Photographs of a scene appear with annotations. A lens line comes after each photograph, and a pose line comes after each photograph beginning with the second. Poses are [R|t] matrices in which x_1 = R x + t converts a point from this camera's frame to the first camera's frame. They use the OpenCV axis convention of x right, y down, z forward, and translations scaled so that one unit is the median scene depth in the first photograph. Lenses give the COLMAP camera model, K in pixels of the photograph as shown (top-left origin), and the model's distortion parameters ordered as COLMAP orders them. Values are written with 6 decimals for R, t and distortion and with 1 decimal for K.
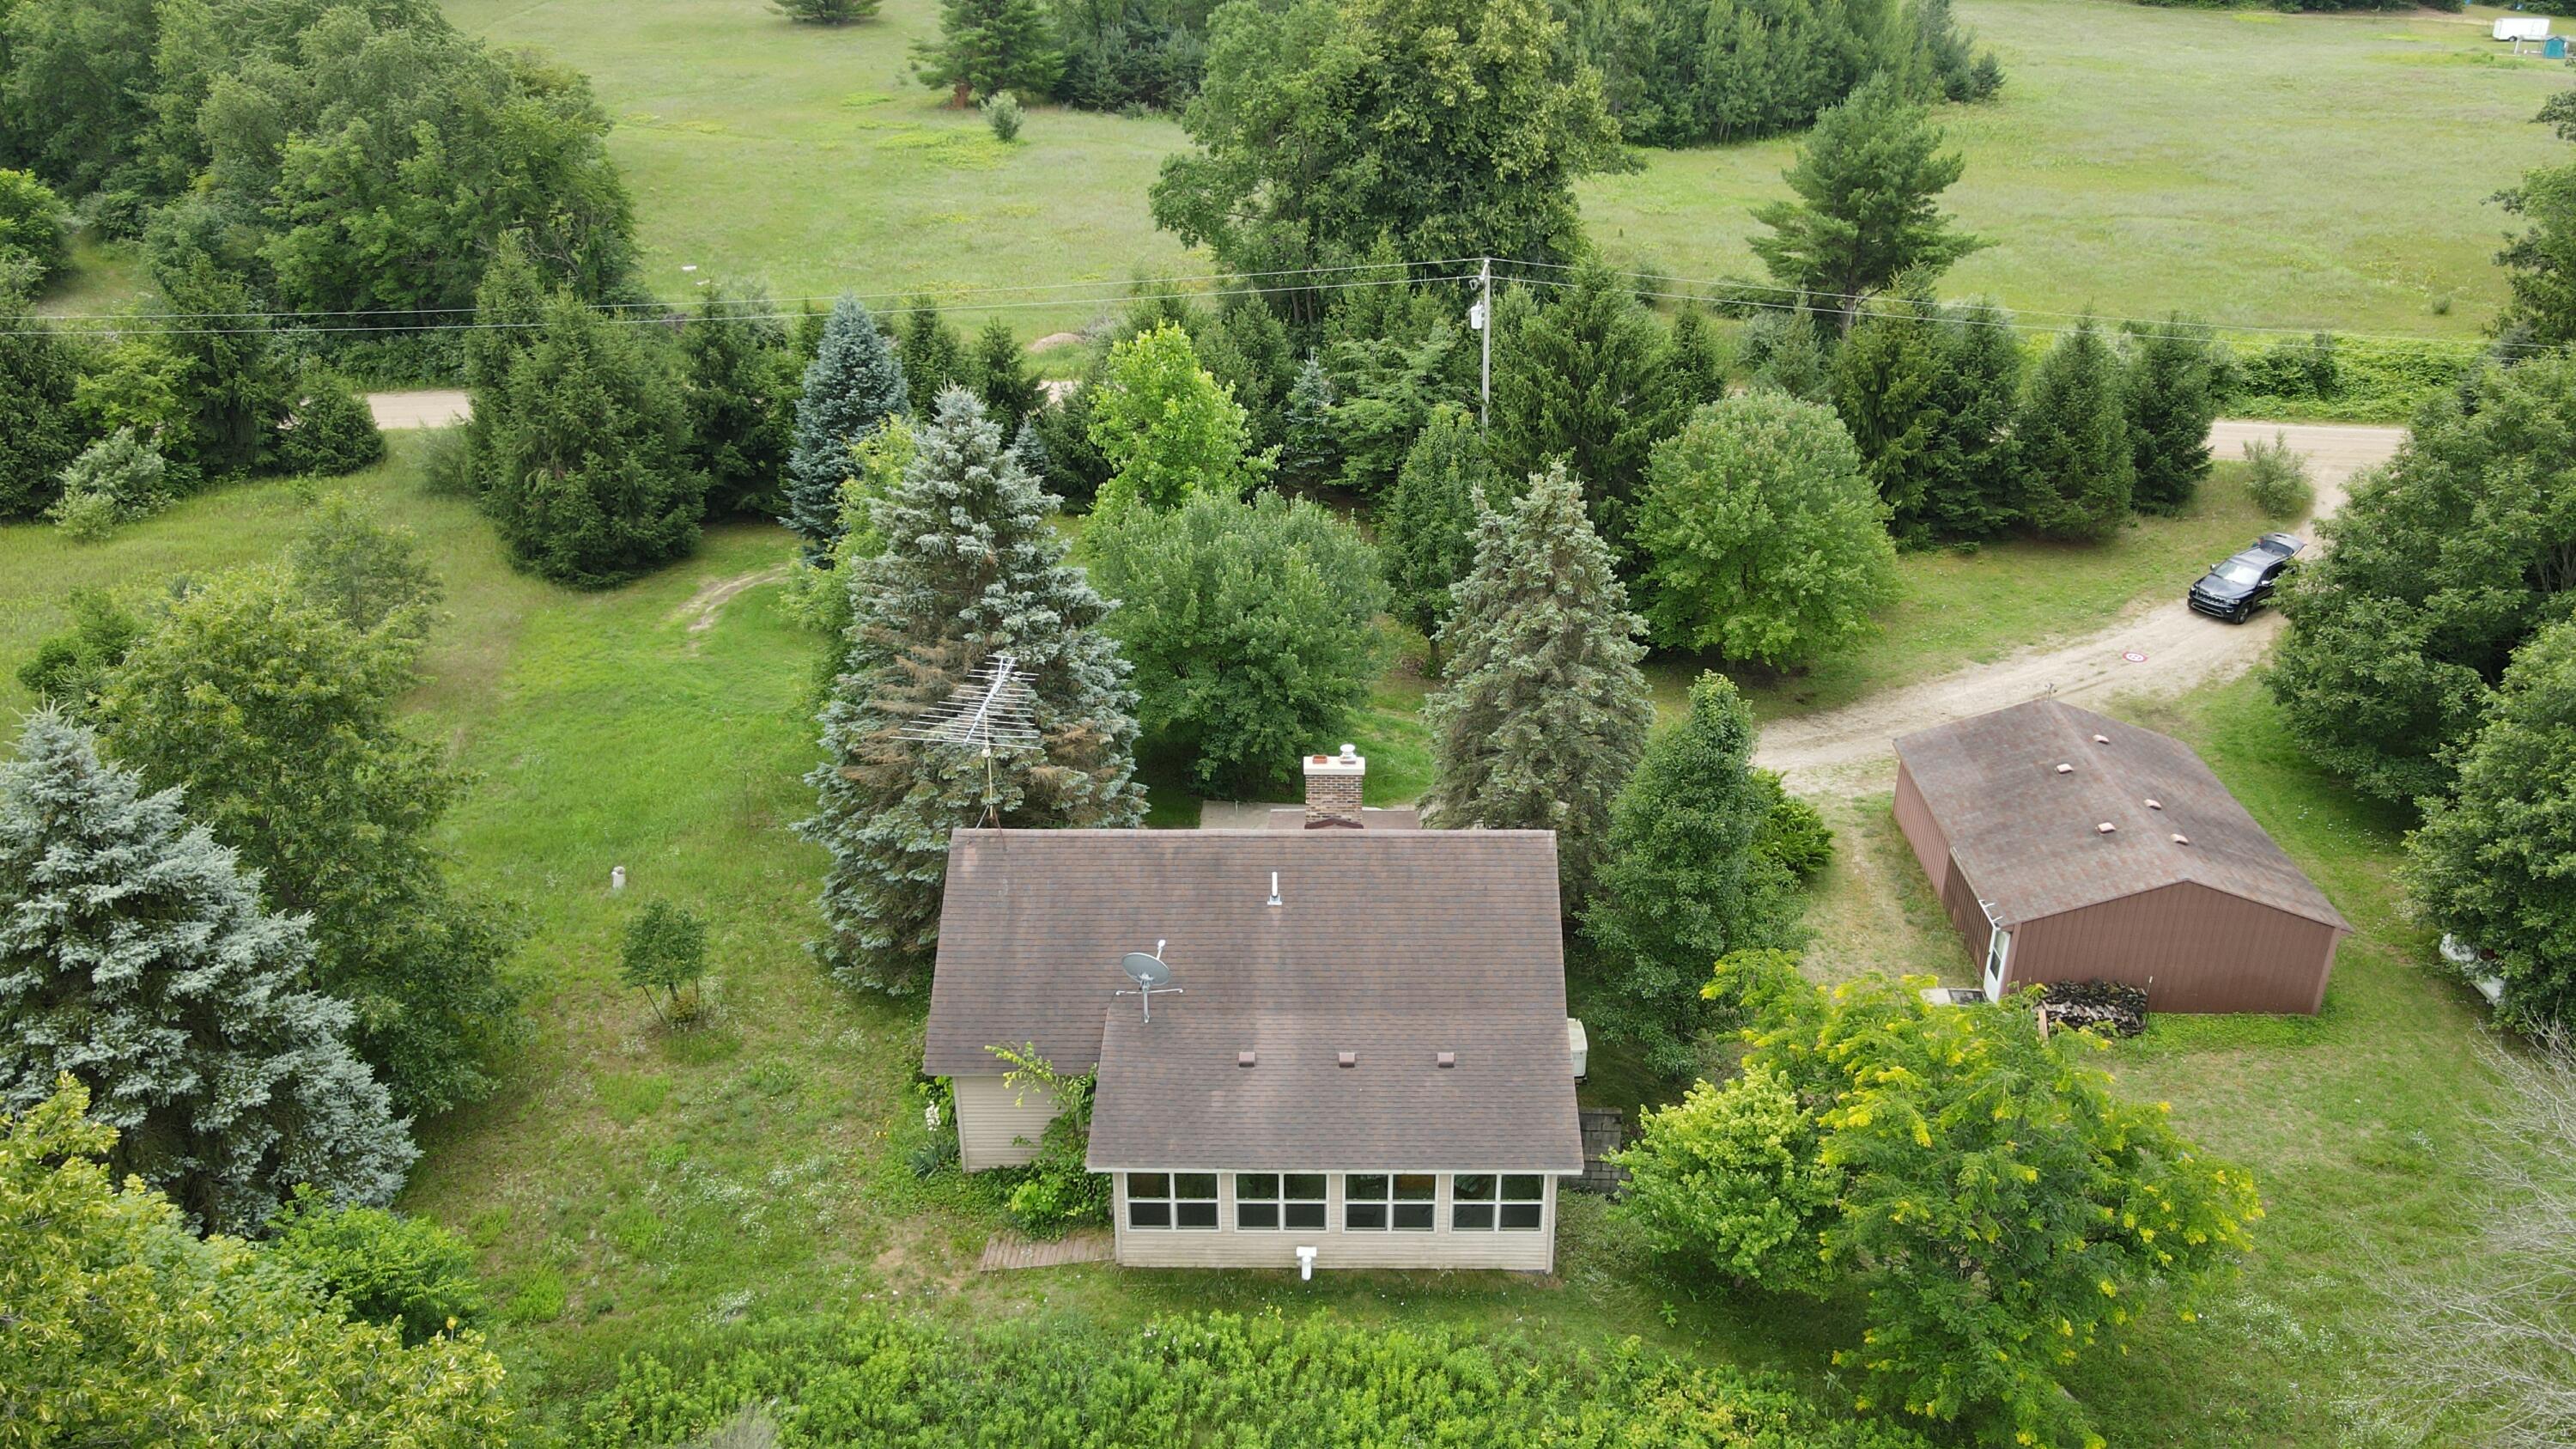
lens RADIAL K [[1946.5, 0, 1304.2], [0, 1946.5, 724.1], [0, 0, 1]] dist [0.000249, 0.071358]
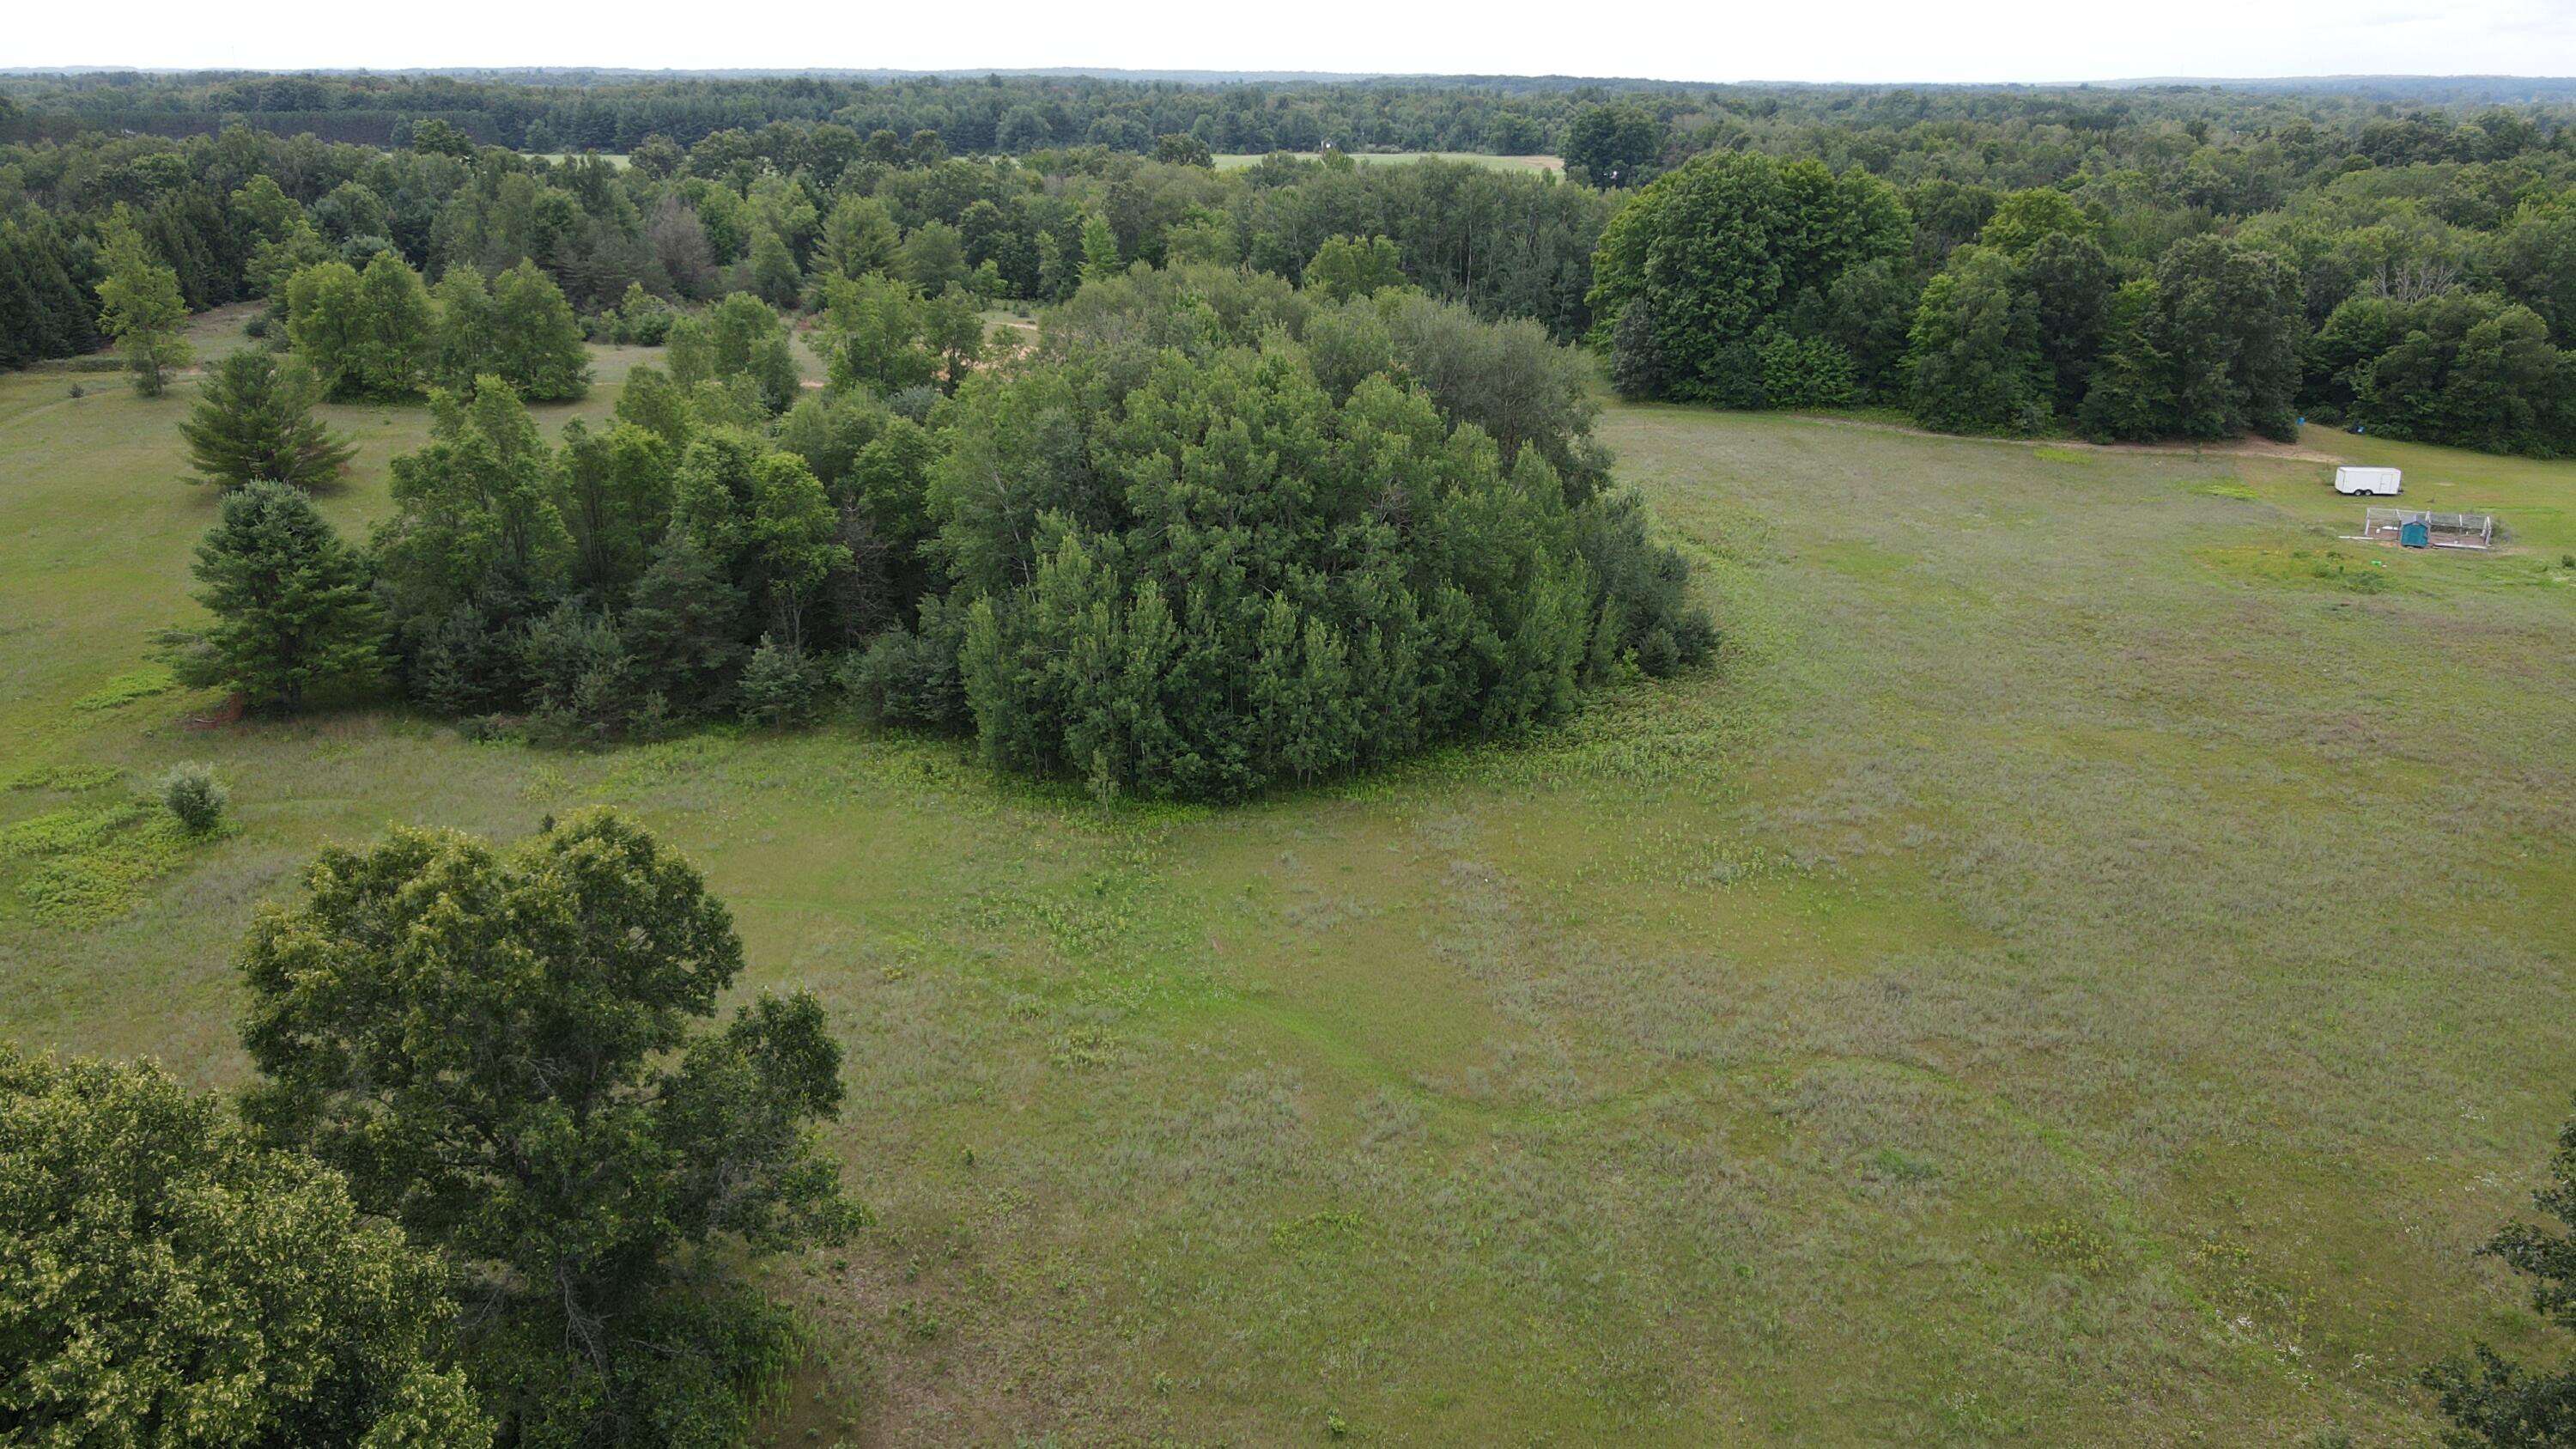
lens RADIAL K [[1904.8, 0, 1300.6], [0, 1904.8, 716.1], [0, 0, 1]] dist [0.028757, 0.001750]
pose [[0.999052, -0.008513, 0.042687, 0.616345], [0.013179, 0.993816, -0.110251, -0.824343], [-0.041485, 0.110709, 0.992987, 1.051899]]
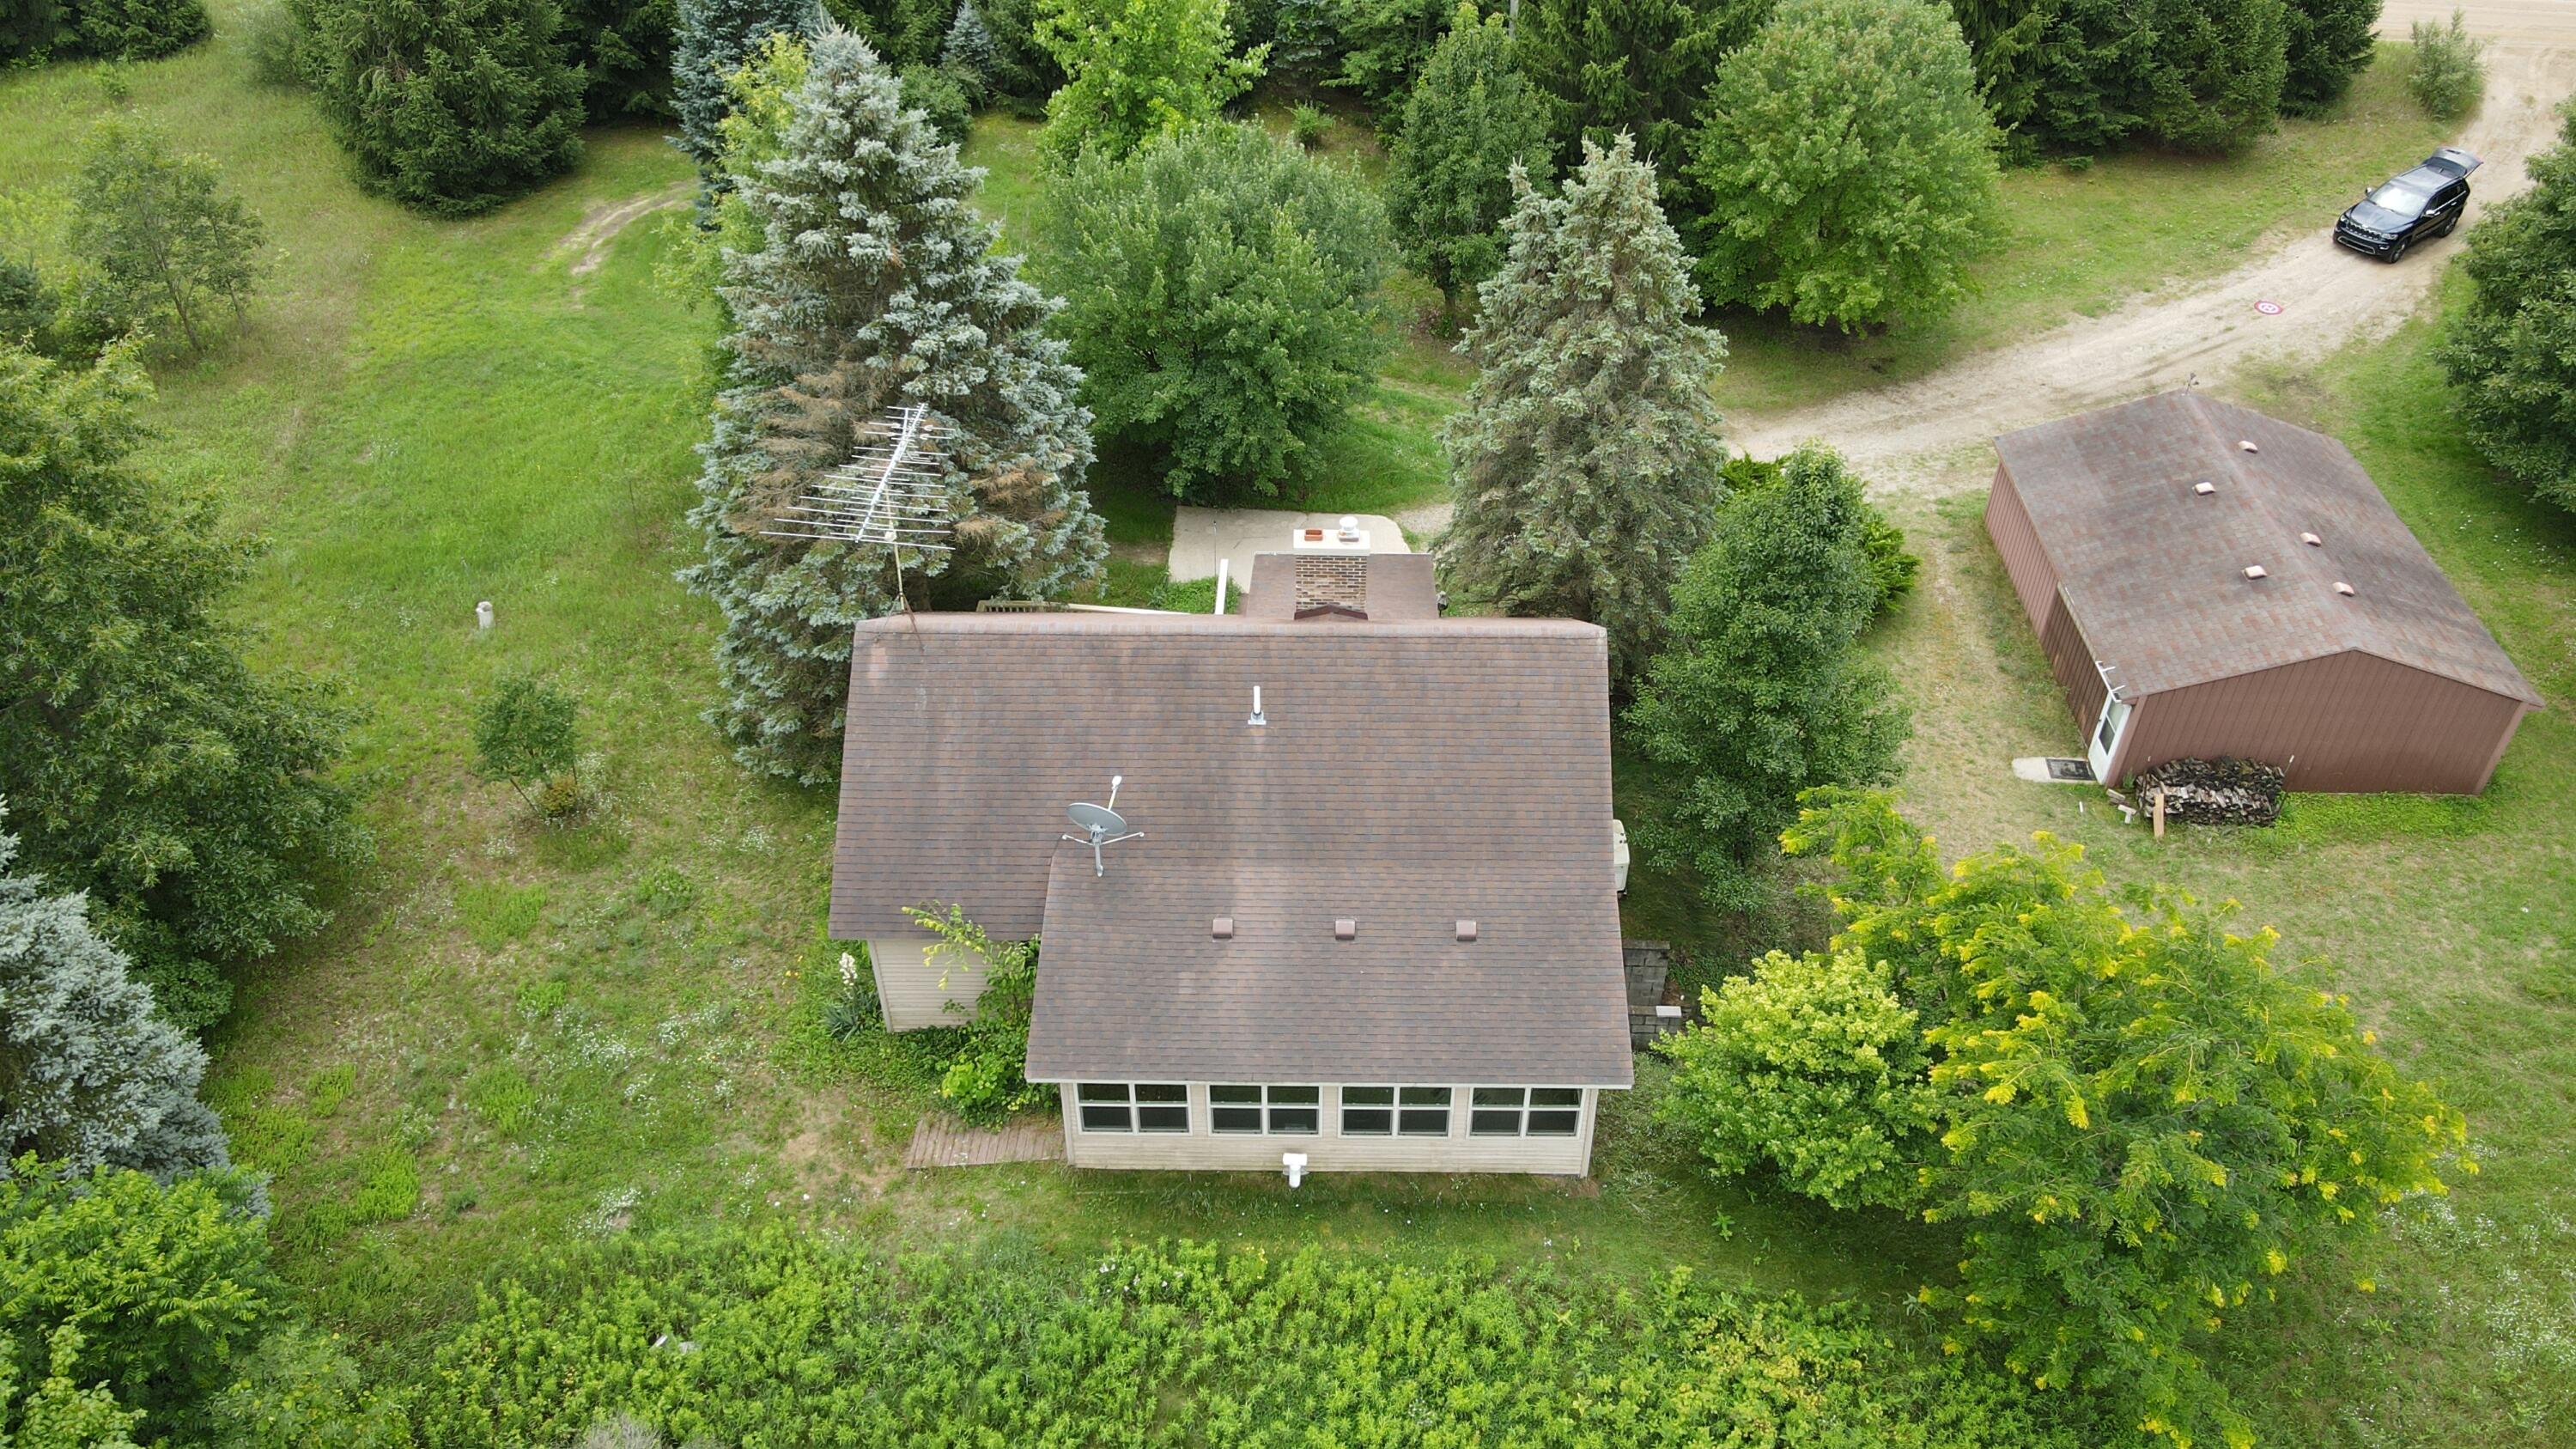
lens RADIAL K [[1931.4, 0, 1301.7], [0, 1931.4, 729.3], [0, 0, 1]] dist [0.006983, 0.035613]
pose [[0.999994, 0.002854, 0.001938, 0.001696], [-0.003237, 0.970461, 0.241238, -0.085951], [-0.001192, -0.241243, 0.970464, 0.191034]]
